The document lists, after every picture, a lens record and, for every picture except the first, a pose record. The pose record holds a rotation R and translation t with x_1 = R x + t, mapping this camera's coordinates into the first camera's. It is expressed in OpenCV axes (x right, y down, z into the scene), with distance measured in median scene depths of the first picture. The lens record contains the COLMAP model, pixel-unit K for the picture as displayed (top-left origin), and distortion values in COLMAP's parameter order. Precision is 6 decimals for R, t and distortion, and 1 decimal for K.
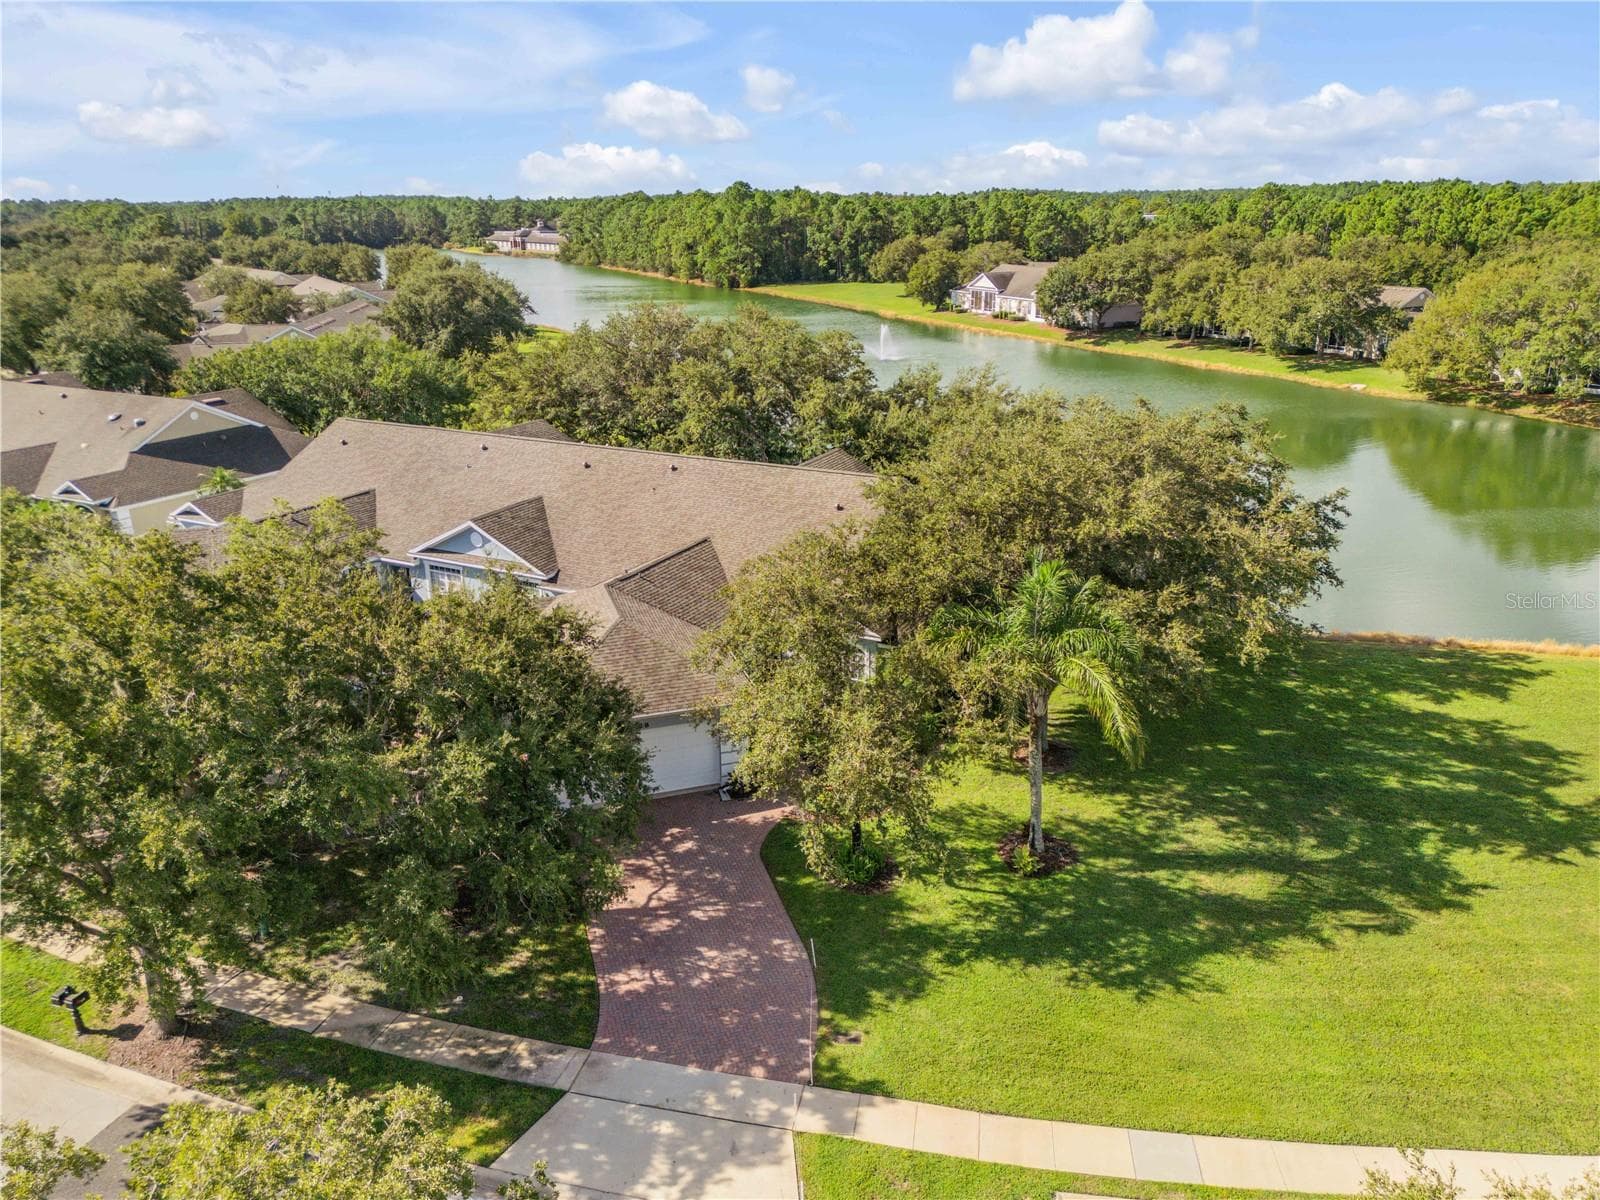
lens RADIAL K [[1132.0, 0, 800.0], [0, 1132.0, 600.0], [0, 0, 1]] dist [0.040017, -0.004848]
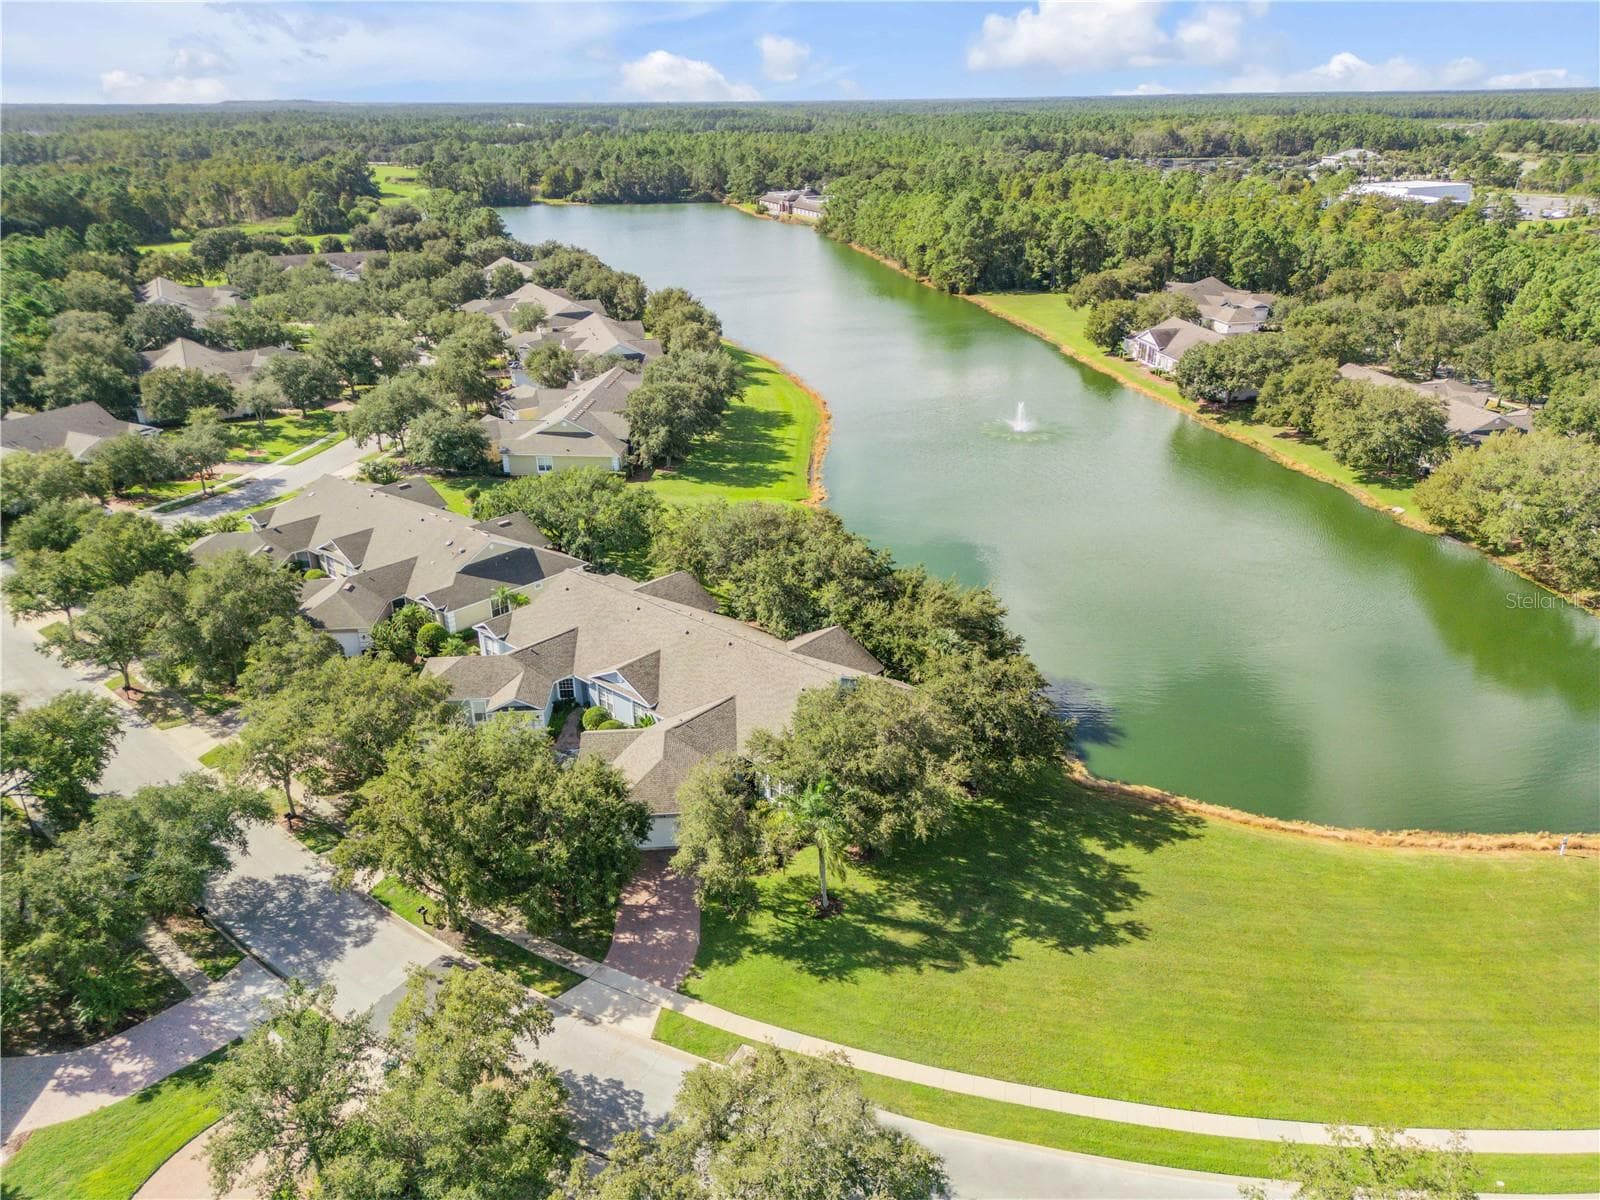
lens RADIAL K [[1125.8, 0, 800.0], [0, 1125.8, 600.0], [0, 0, 1]] dist [0.099218, -0.131337]
pose [[0.970050, 0.102329, -0.220299, 0.540924], [-0.084040, 0.992310, 0.090871, -0.509057], [0.227904, -0.069635, 0.971190, -0.984041]]
